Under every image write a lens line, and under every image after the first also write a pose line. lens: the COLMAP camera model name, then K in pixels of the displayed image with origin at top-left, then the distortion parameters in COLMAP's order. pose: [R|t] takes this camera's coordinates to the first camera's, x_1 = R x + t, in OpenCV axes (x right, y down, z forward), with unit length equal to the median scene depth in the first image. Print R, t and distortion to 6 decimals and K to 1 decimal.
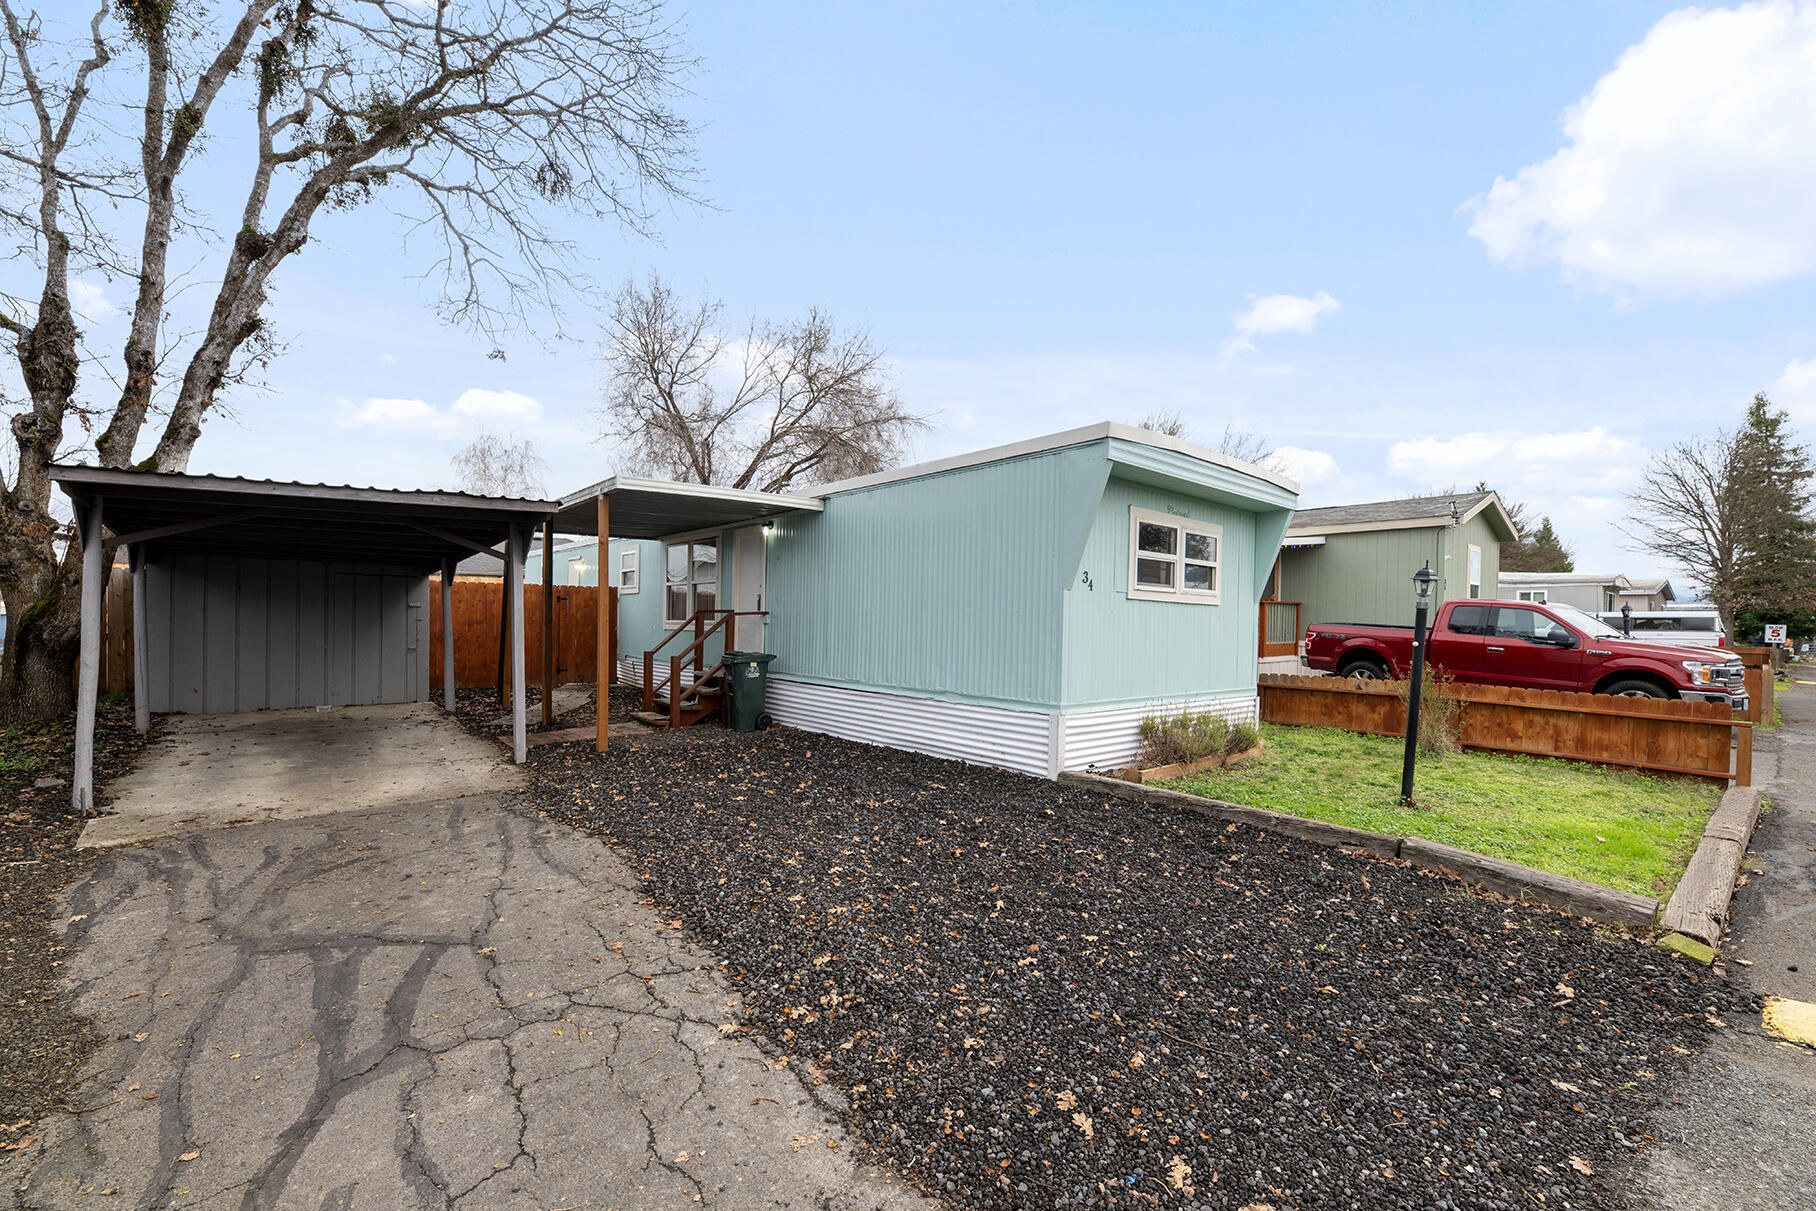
lens RADIAL K [[753.0, 0, 906.2], [0, 753.0, 625.4], [0, 0, 1]] dist [-0.001716, -0.000492]
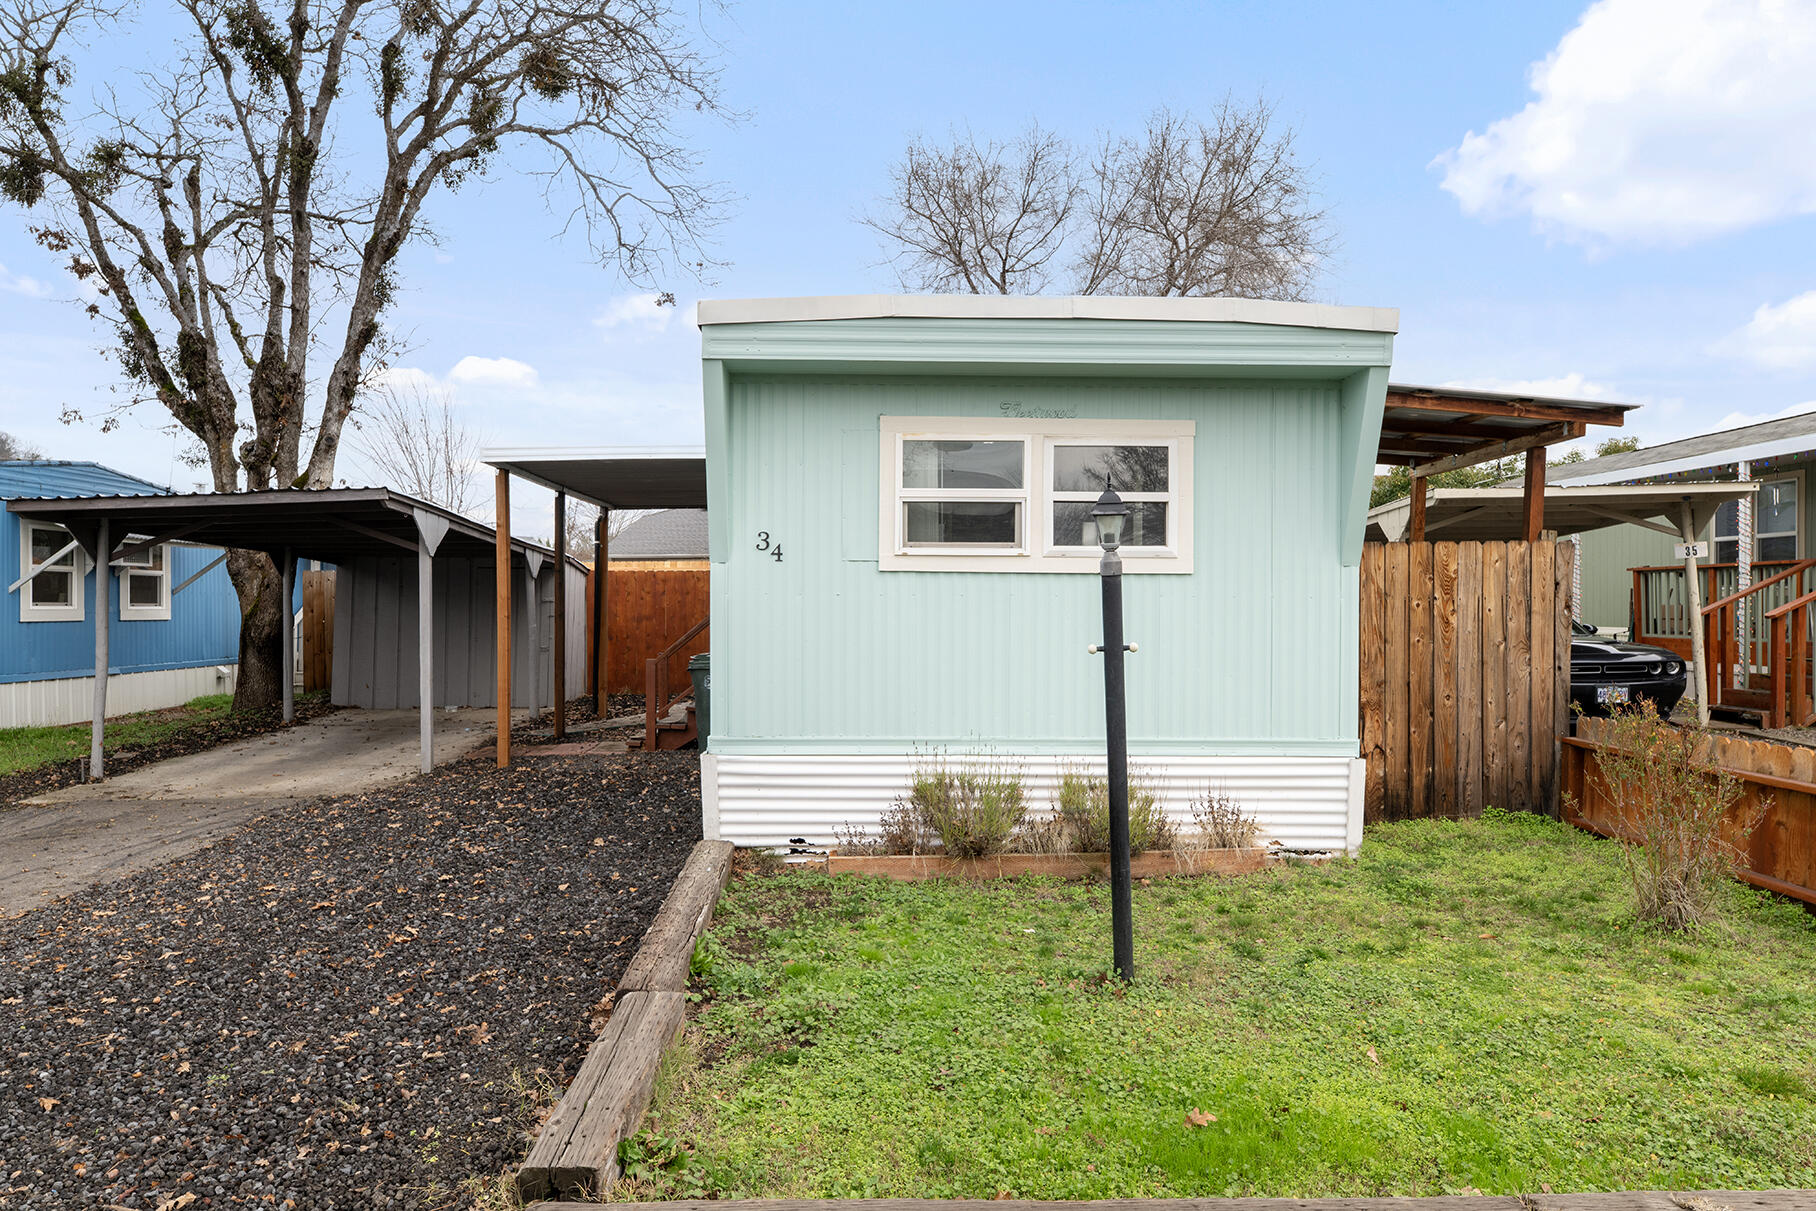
lens RADIAL K [[1179.6, 0, 908.0], [0, 1179.6, 605.5], [0, 0, 1]] dist [0.009855, -0.001689]
pose [[0.770495, -0.015184, -0.637265, 0.670272], [0.008217, 0.999870, -0.013889, 0.003557], [0.637393, 0.005465, 0.770519, 0.212595]]
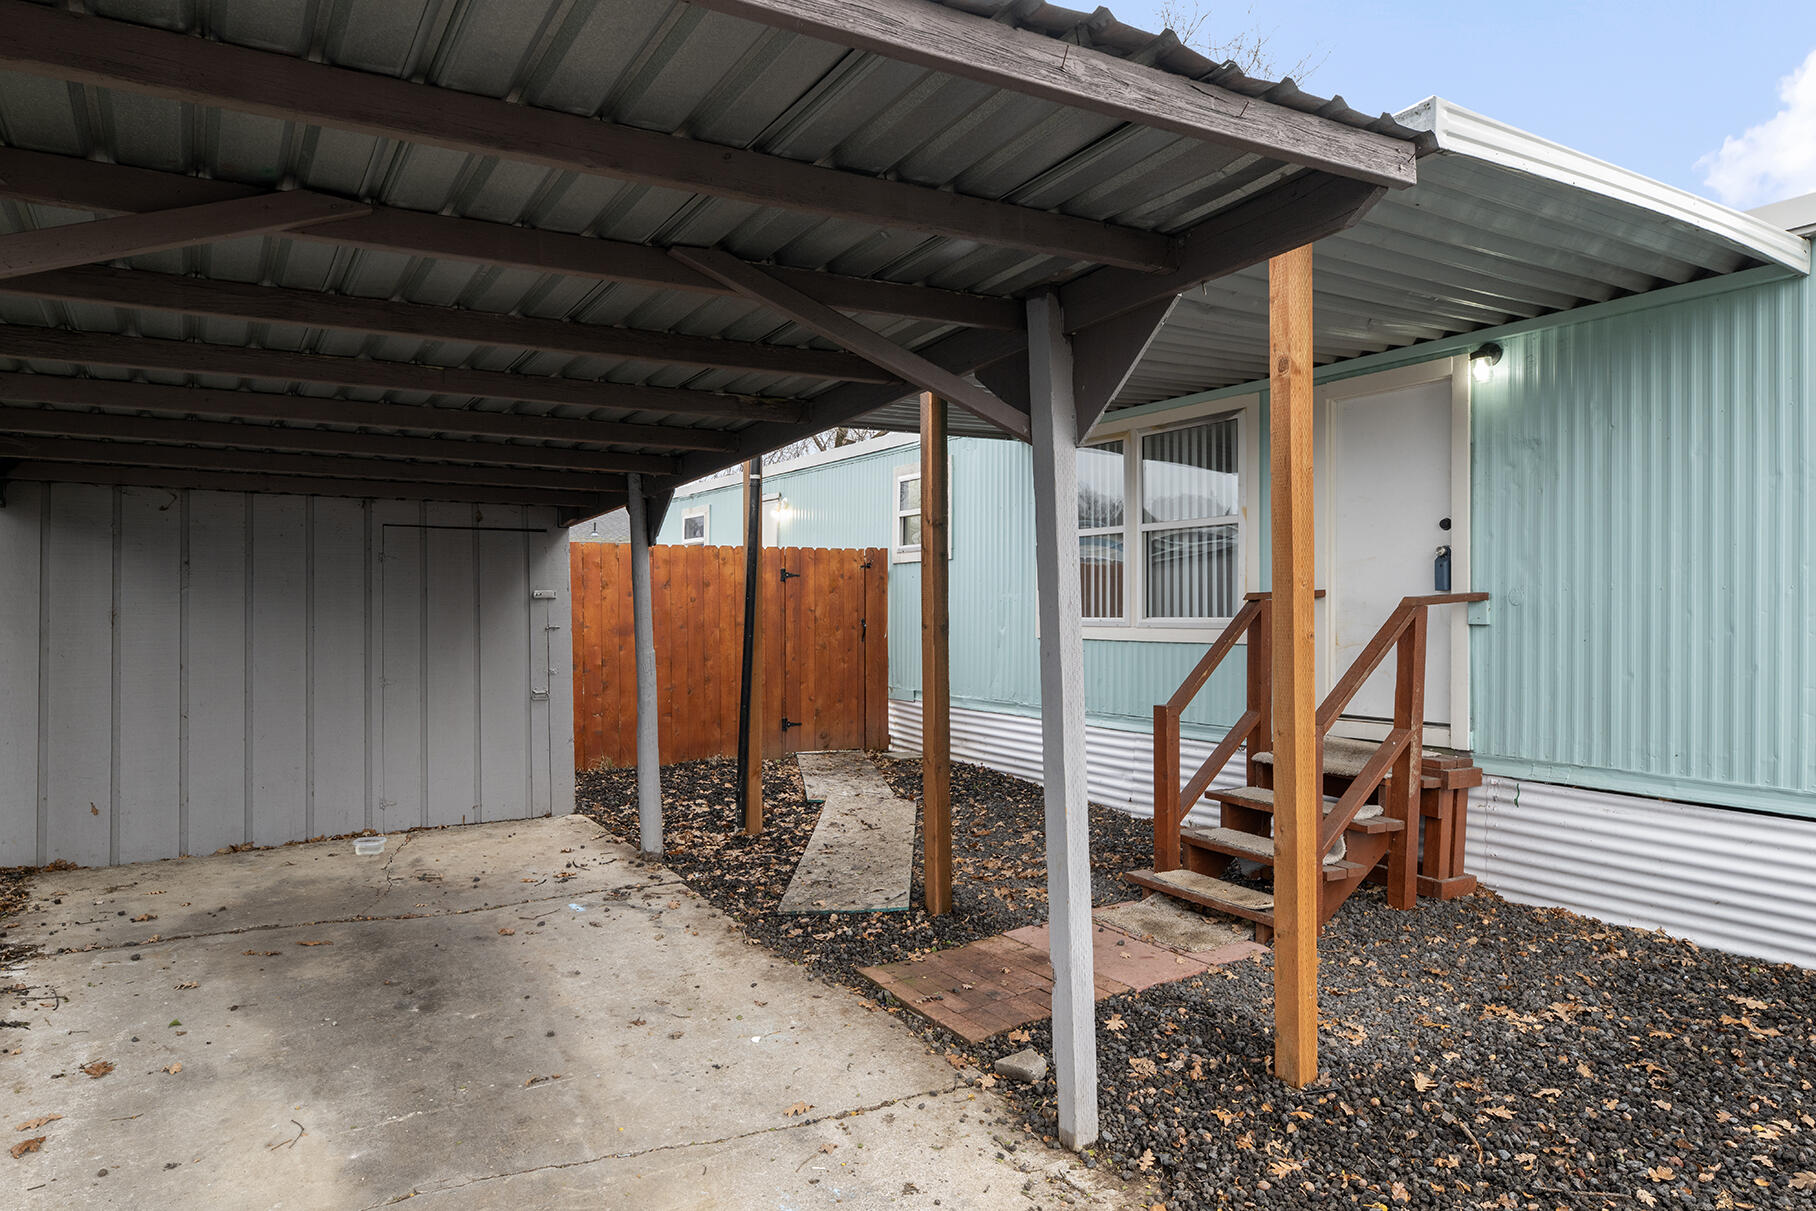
lens RADIAL K [[1113.2, 0, 908.0], [0, 1113.2, 605.5], [0, 0, 1]] dist [0.009265, 0.000506]
pose [[0.989149, -0.018783, -0.145710, -0.399023], [0.018230, 0.999821, -0.005131, -0.015710], [0.145780, 0.002419, 0.989314, 0.442928]]
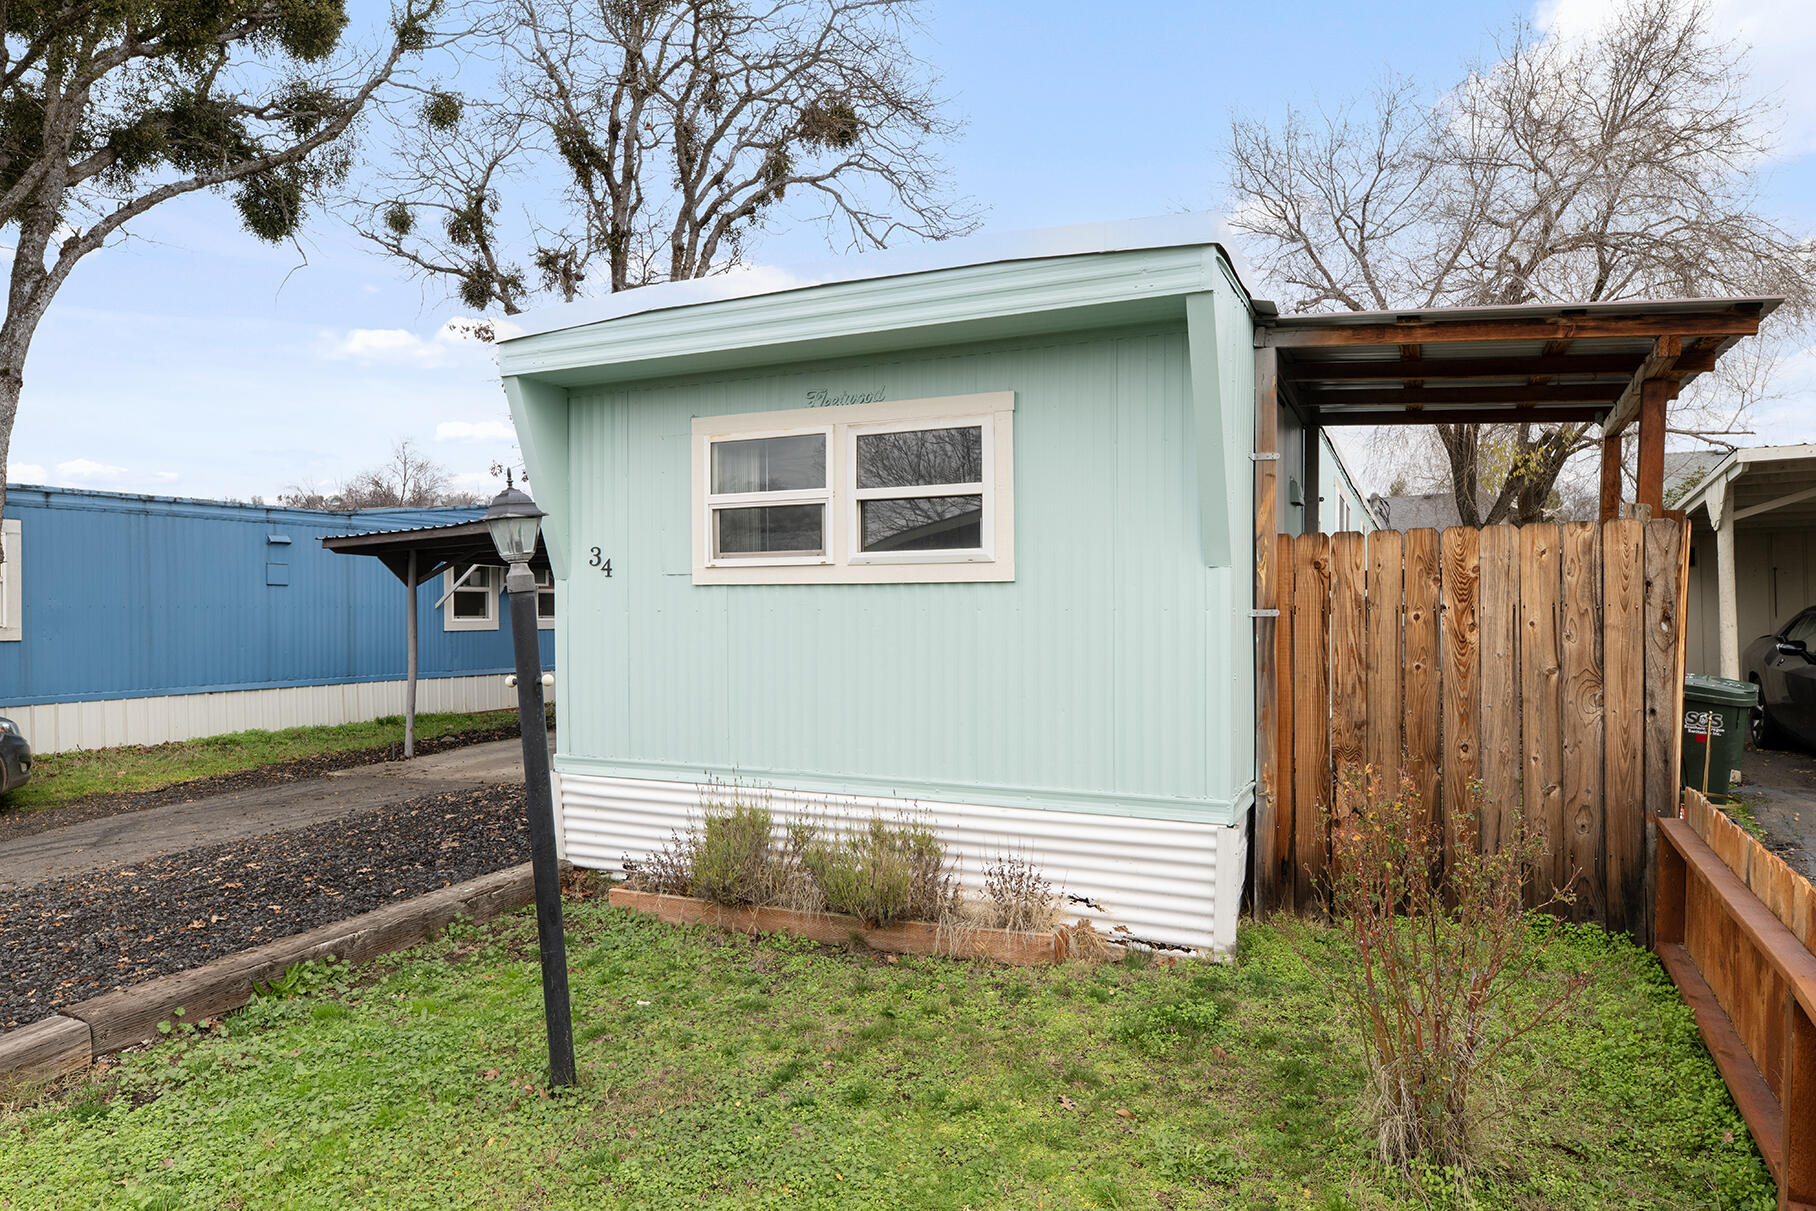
lens RADIAL K [[1113.2, 0, 908.0], [0, 1113.2, 605.5], [0, 0, 1]] dist [0.009265, 0.000506]
pose [[0.400790, -0.023779, -0.915861, 0.820537], [0.008877, 0.999717, -0.022071, -0.000747], [0.916127, 0.000716, 0.400887, 0.599282]]
